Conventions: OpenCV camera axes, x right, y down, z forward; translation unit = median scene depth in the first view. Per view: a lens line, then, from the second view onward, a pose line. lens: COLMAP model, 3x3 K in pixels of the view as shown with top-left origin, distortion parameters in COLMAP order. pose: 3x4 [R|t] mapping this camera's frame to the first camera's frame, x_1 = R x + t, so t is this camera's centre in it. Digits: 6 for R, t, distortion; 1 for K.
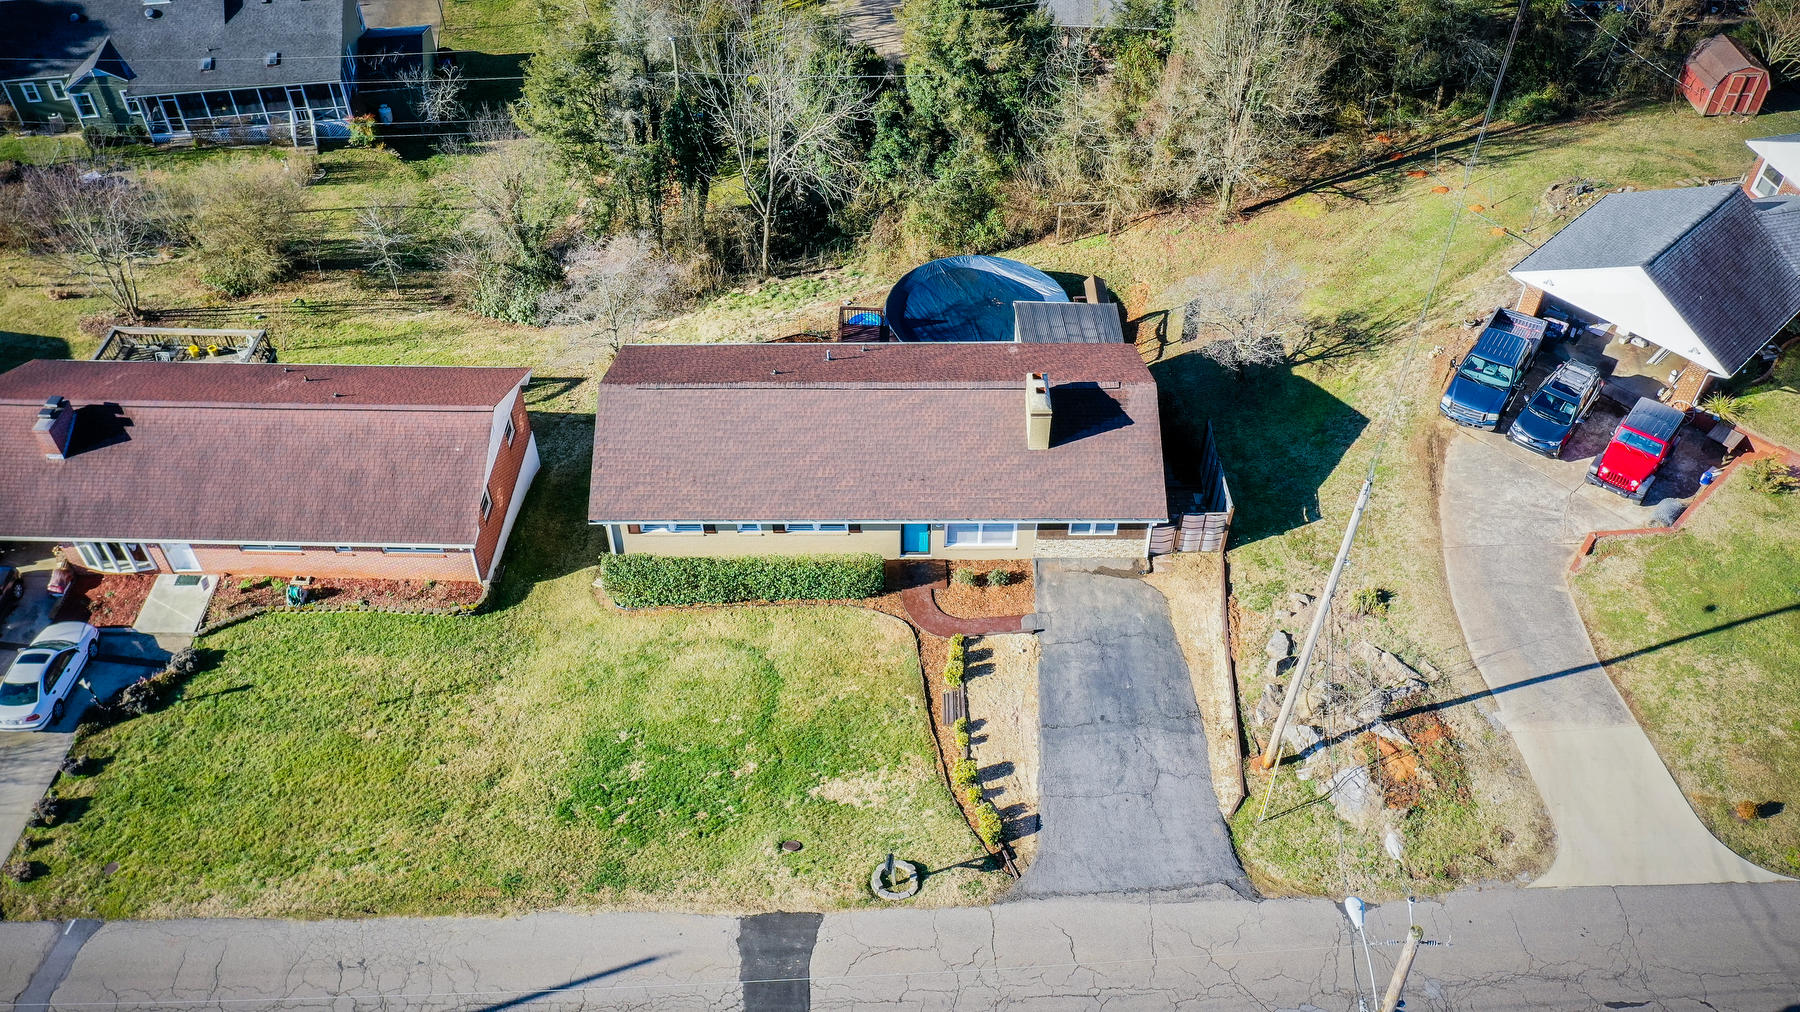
lens RADIAL K [[1438.4, 0, 900.0], [0, 1438.4, 506.0], [0, 0, 1]] dist [0.001060, 0.001329]
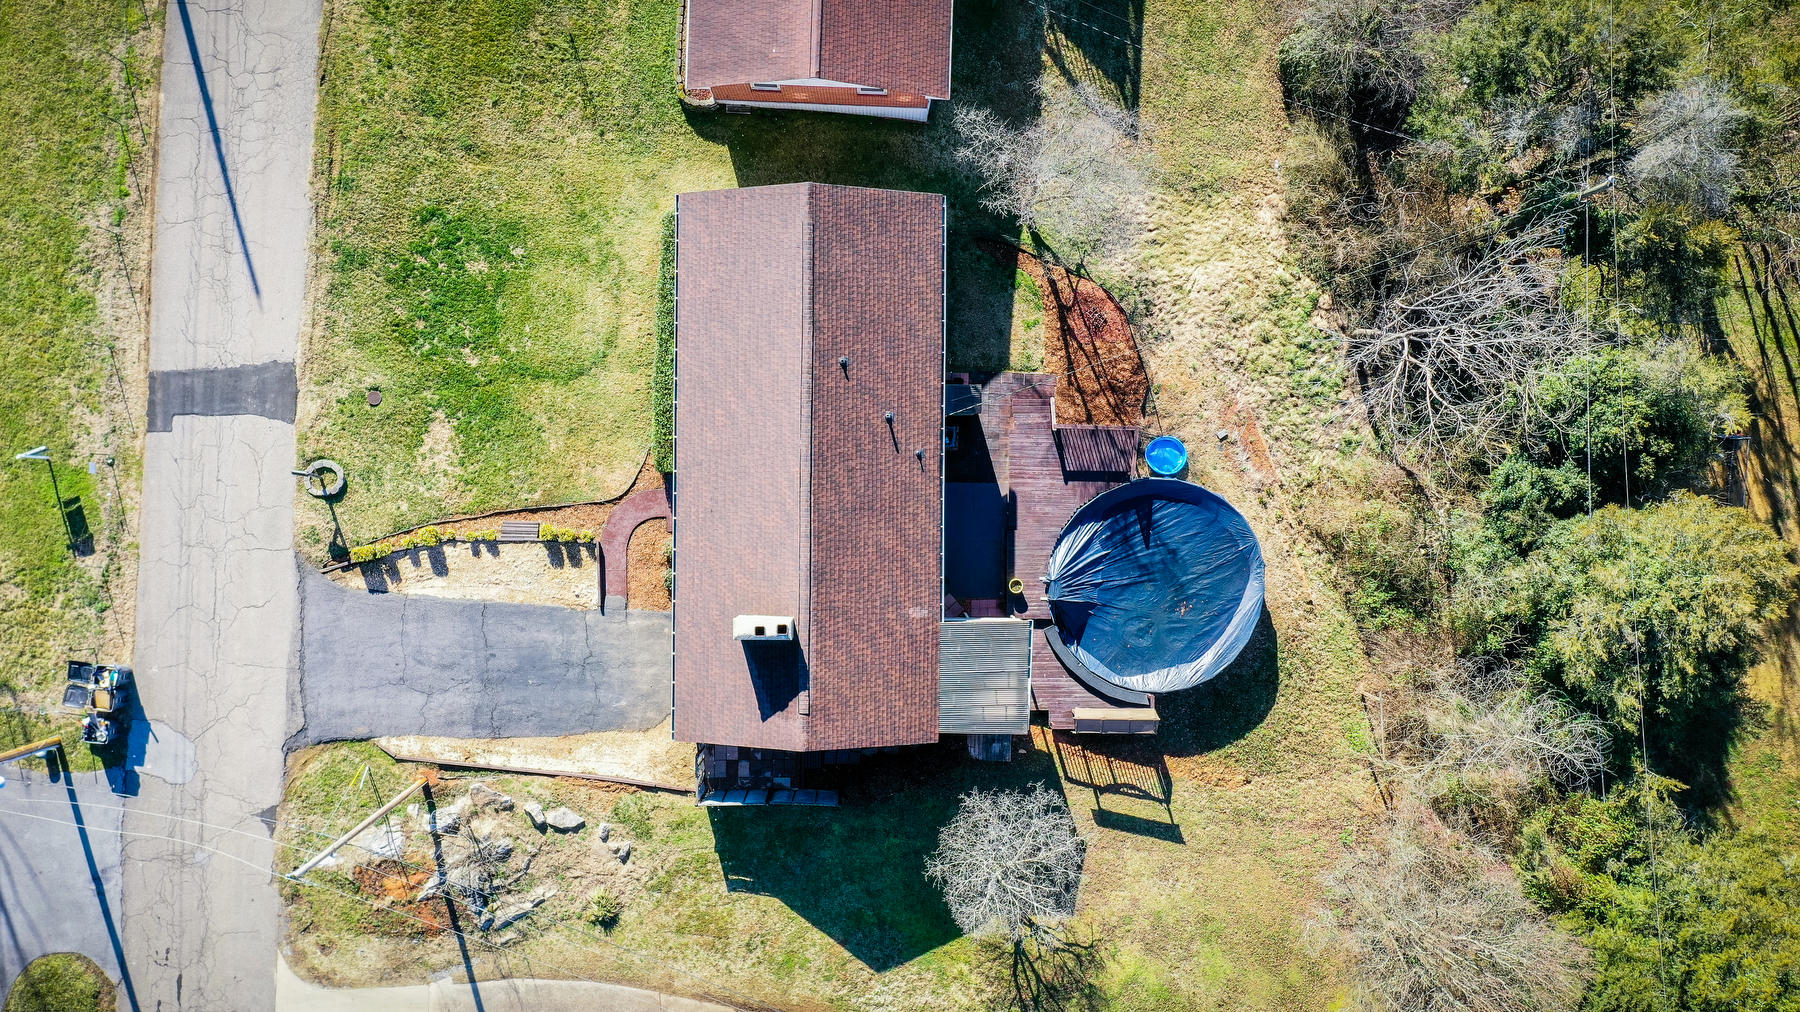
lens RADIAL K [[1438.4, 0, 900.0], [0, 1438.4, 506.0], [0, 0, 1]] dist [0.001060, 0.001329]
pose [[-0.016109, 0.999830, 0.009008, 0.001294], [-0.706419, -0.017757, 0.707571, -0.850172], [0.707610, 0.005035, 0.706585, 0.364204]]
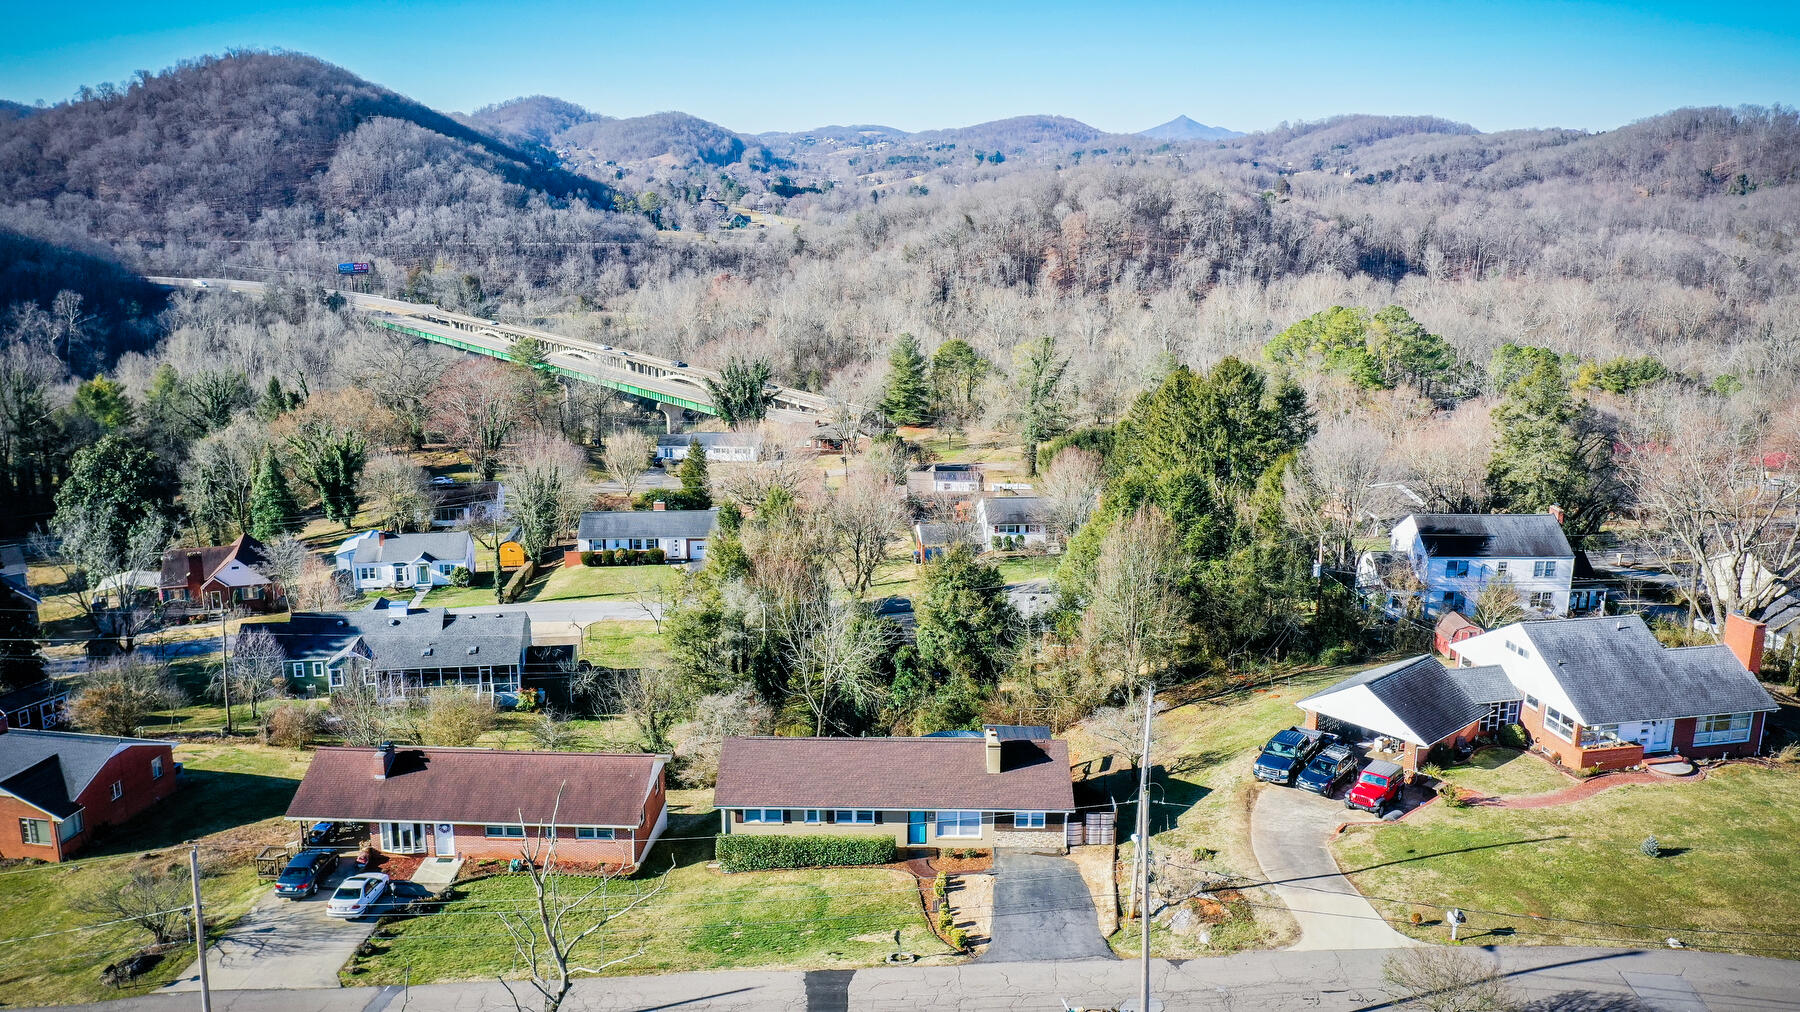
lens RADIAL K [[1438.4, 0, 900.0], [0, 1438.4, 506.0], [0, 0, 1]] dist [0.001060, 0.001329]
pose [[0.999843, 0.008381, -0.015611, 0.014180], [-0.015187, 0.859207, -0.511403, 0.534081], [0.009127, 0.511560, 0.859199, -0.541564]]
